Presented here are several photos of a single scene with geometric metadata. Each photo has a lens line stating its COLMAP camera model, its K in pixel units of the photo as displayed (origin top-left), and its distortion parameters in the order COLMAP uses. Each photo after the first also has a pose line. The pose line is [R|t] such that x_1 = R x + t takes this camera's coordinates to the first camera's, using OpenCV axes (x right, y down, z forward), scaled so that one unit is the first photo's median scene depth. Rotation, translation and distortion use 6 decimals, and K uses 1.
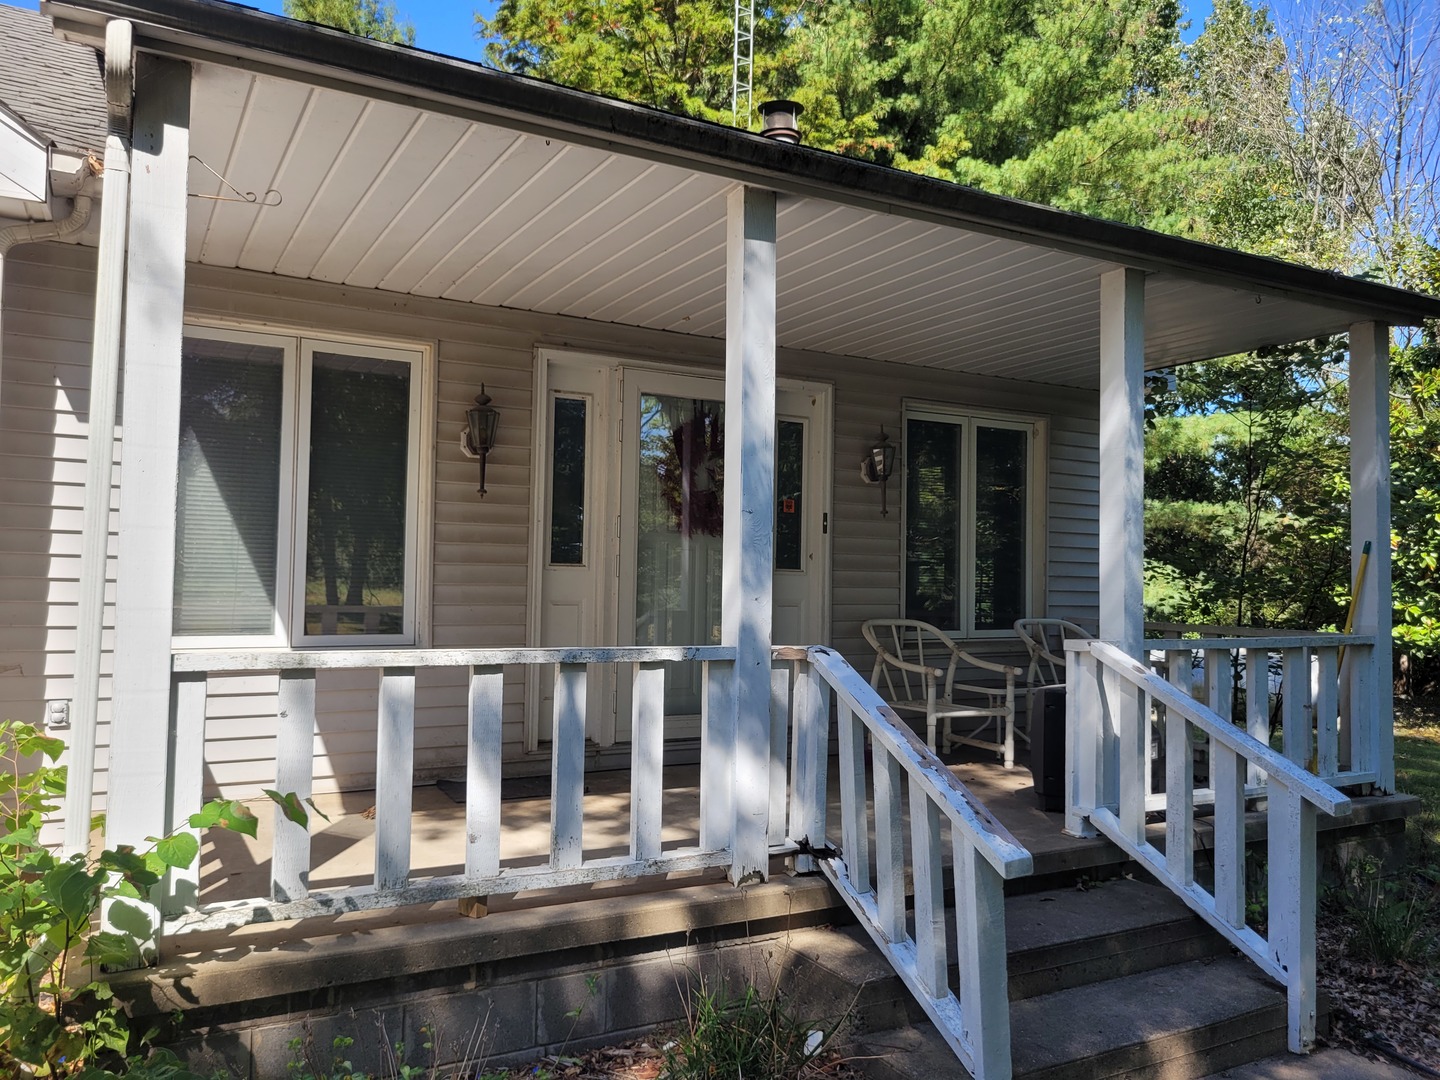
lens RADIAL K [[1091.3, 0, 731.9], [0, 1091.3, 534.0], [0, 0, 1]] dist [0.035677, -0.011928]
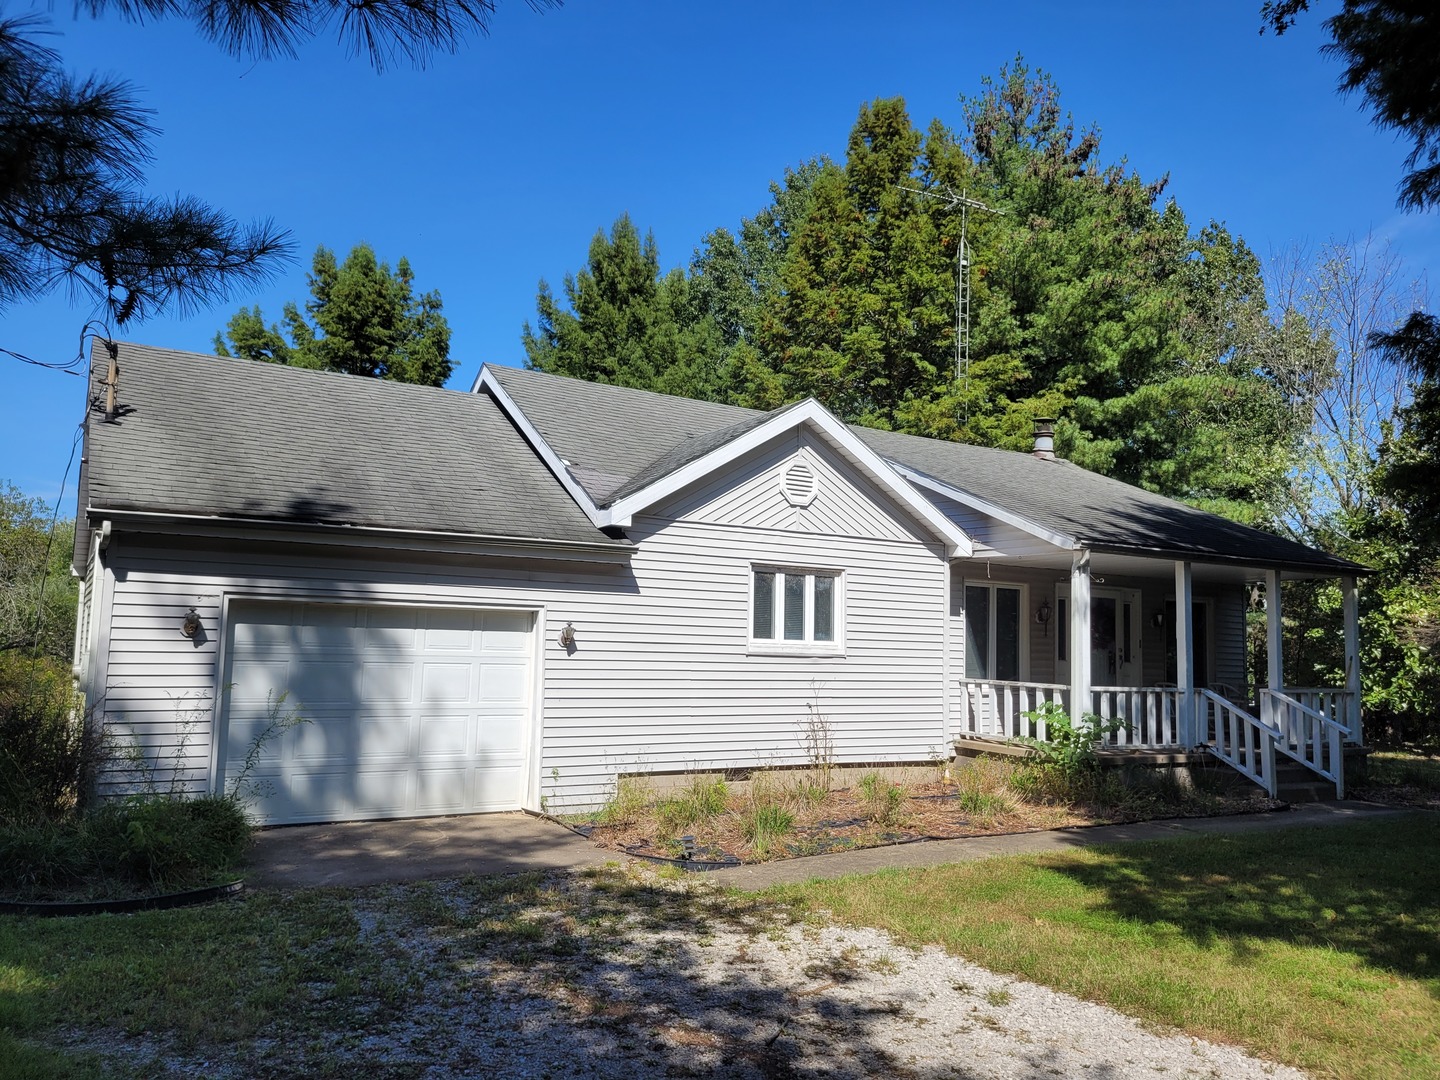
lens RADIAL K [[1206.1, 0, 747.9], [0, 1206.1, 543.5], [0, 0, 1]] dist [0.106794, -0.002302]
pose [[0.995446, 0.016517, 0.093885, -1.543427], [-0.011375, 0.998419, -0.055042, -0.112693], [-0.094646, 0.053723, 0.994060, -2.468955]]
